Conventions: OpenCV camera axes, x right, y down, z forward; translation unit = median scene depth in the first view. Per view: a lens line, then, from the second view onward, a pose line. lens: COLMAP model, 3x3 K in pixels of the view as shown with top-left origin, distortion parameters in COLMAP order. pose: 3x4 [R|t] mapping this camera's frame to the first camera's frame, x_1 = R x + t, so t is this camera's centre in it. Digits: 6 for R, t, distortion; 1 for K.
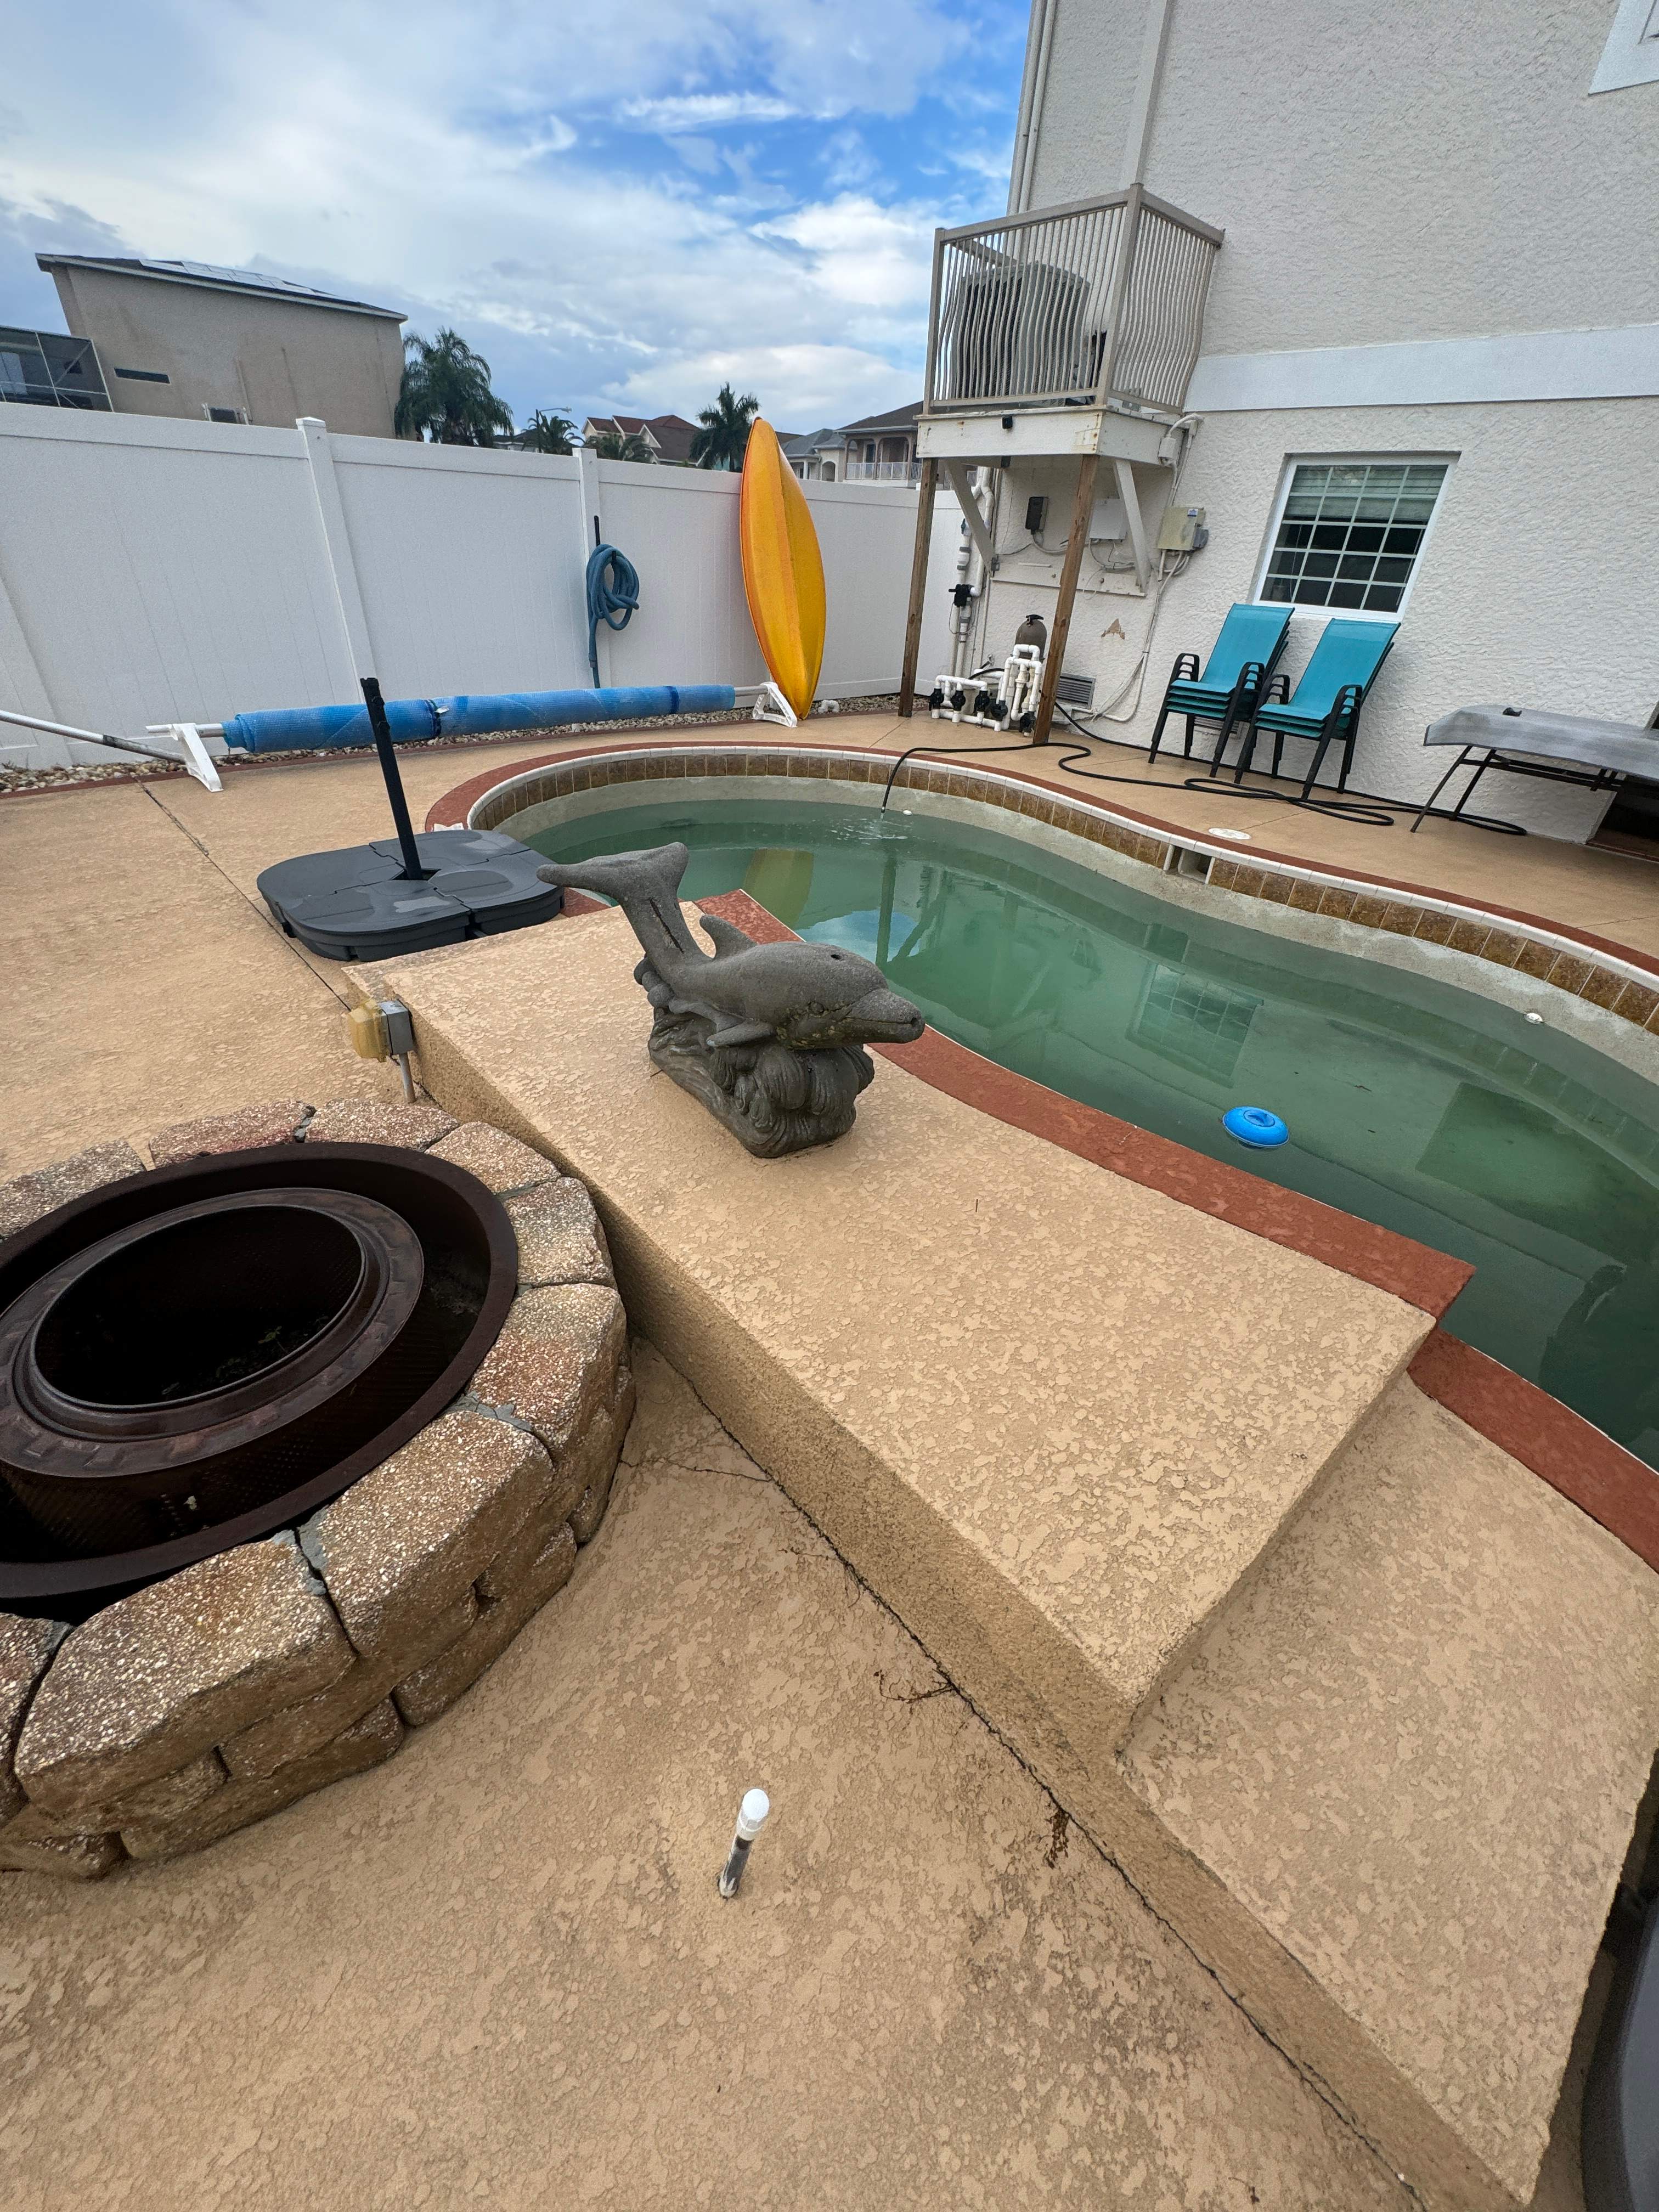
lens RADIAL K [[884.9, 0, 829.5], [0, 884.9, 1103.5], [0, 0, 1]] dist [-0.002320, -0.000022]
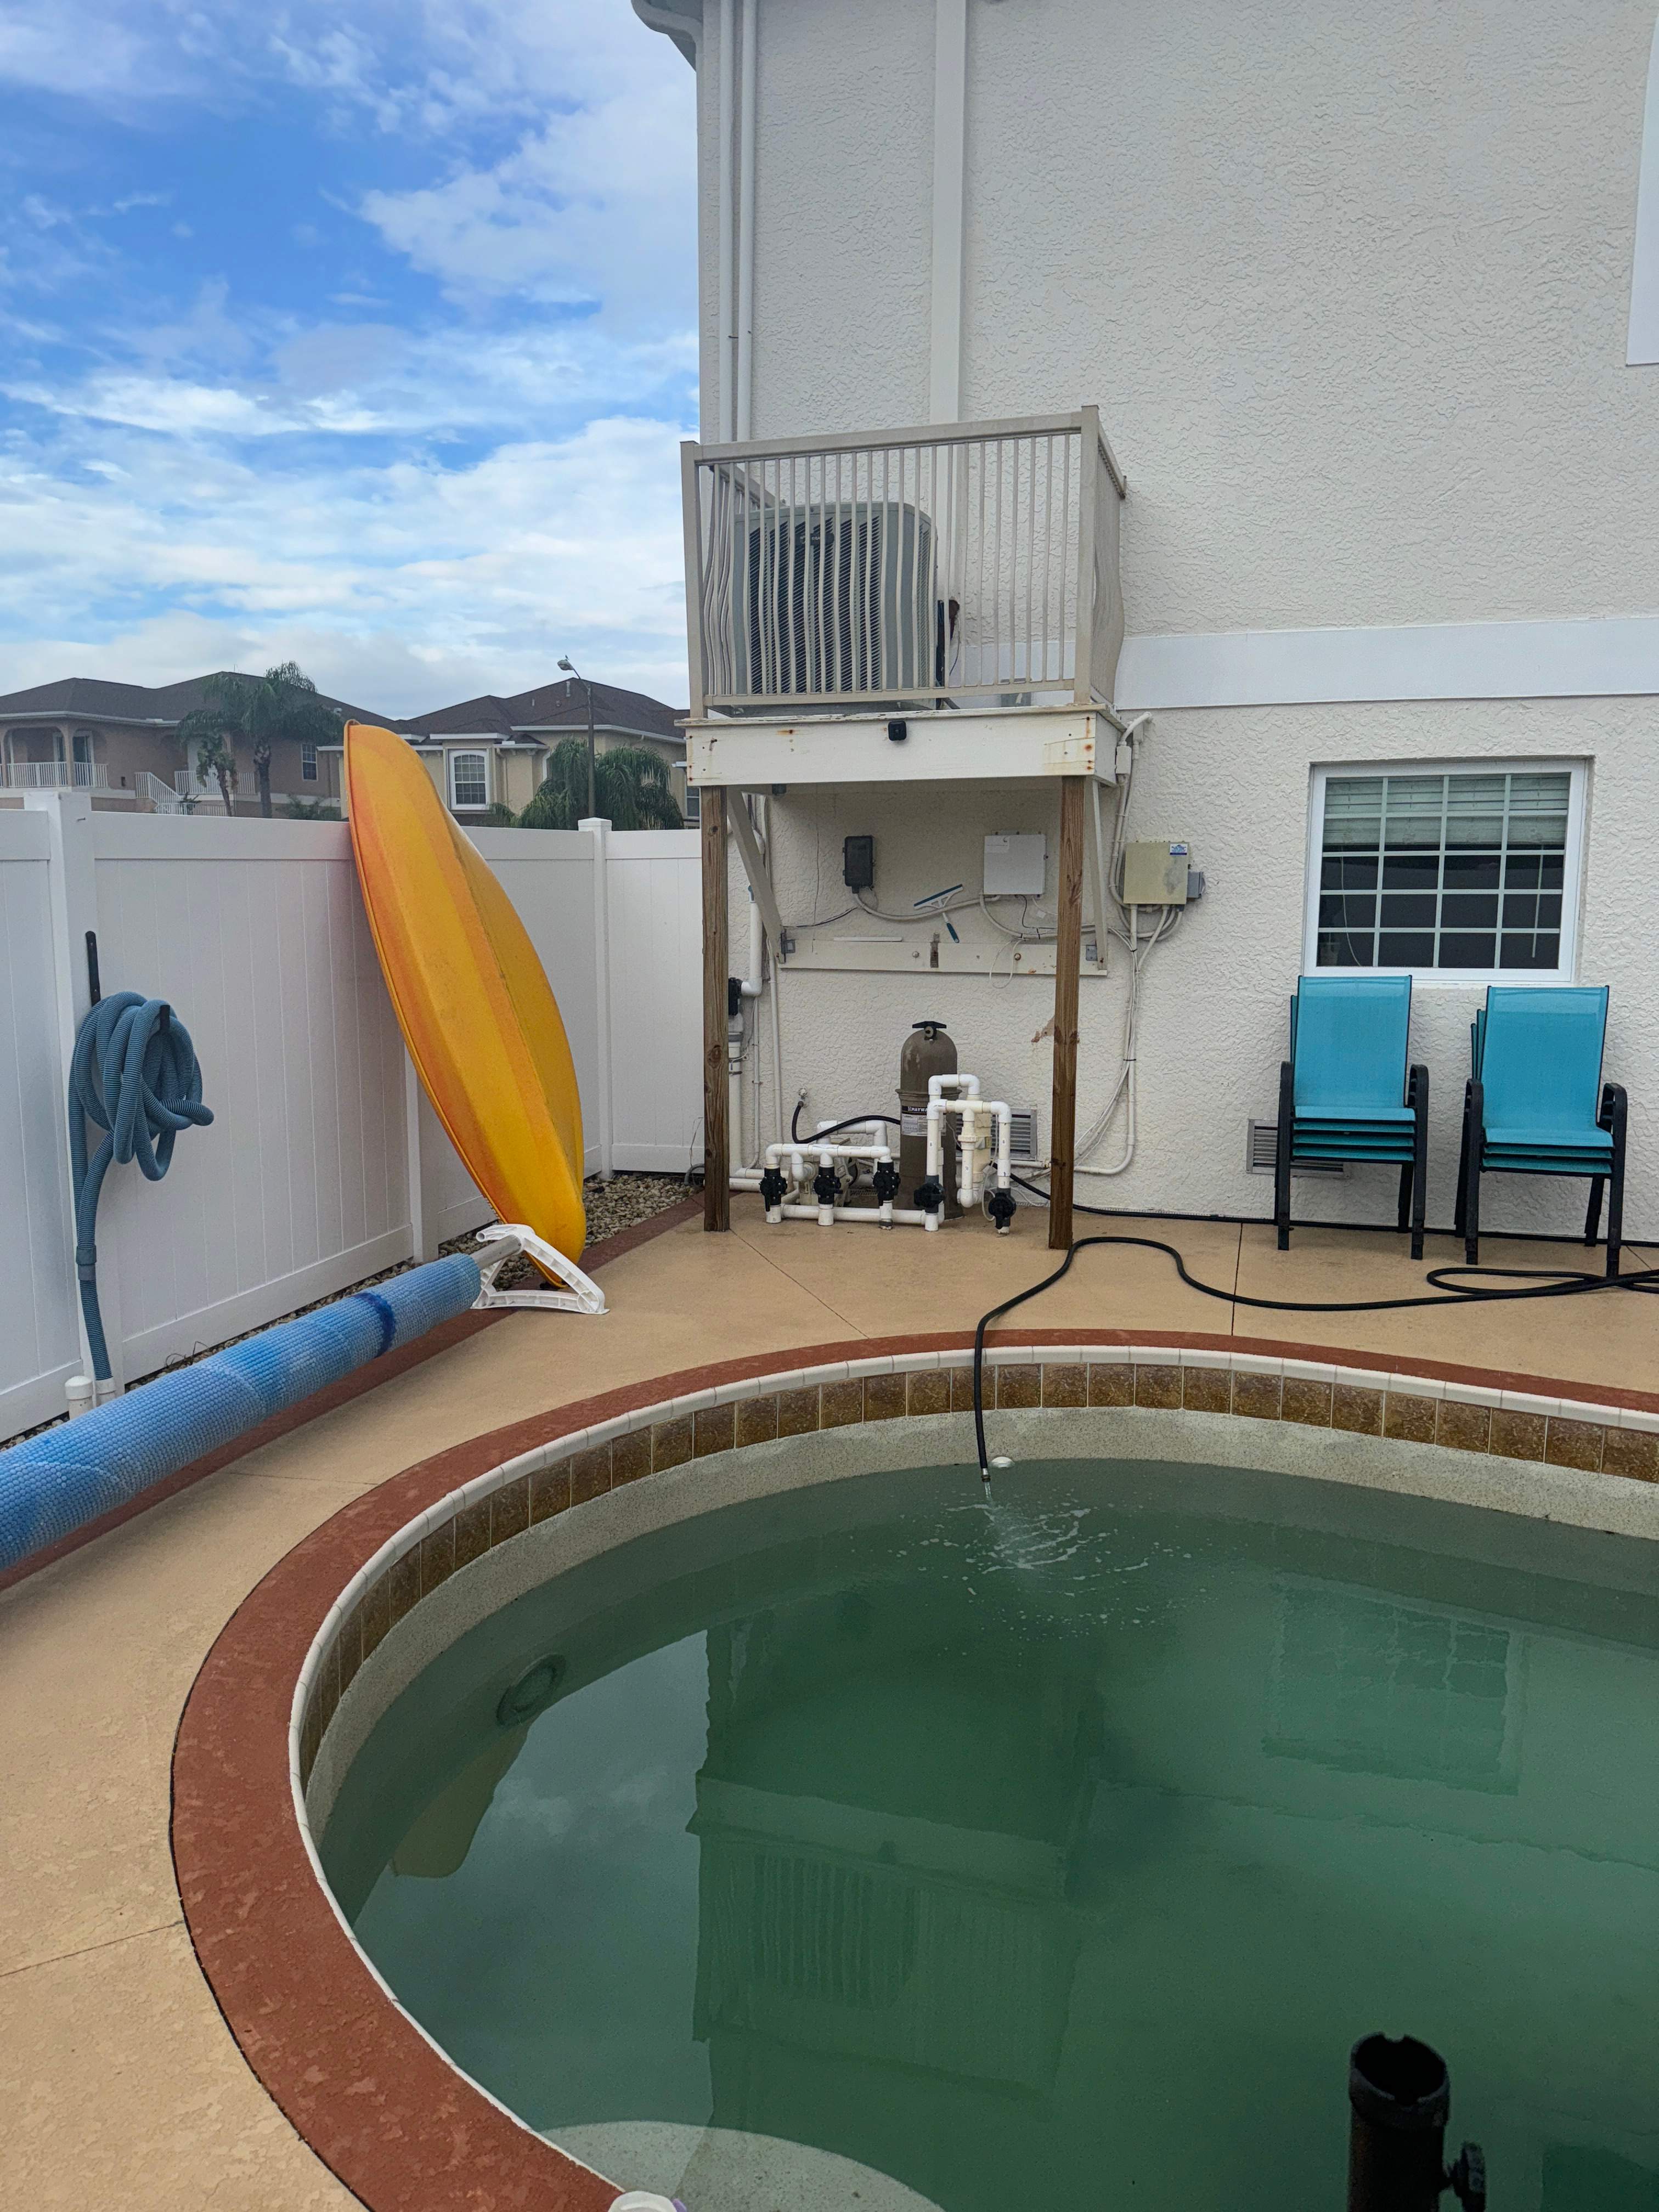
lens RADIAL K [[1536.3, 0, 819.4], [0, 1536.3, 1111.3], [0, 0, 1]] dist [0.121499, -0.200757]
pose [[0.855125, -0.137147, 0.499952, -0.356364], [0.321893, 0.896417, -0.304667, -0.283025], [-0.406381, 0.421459, 0.810695, 0.341846]]
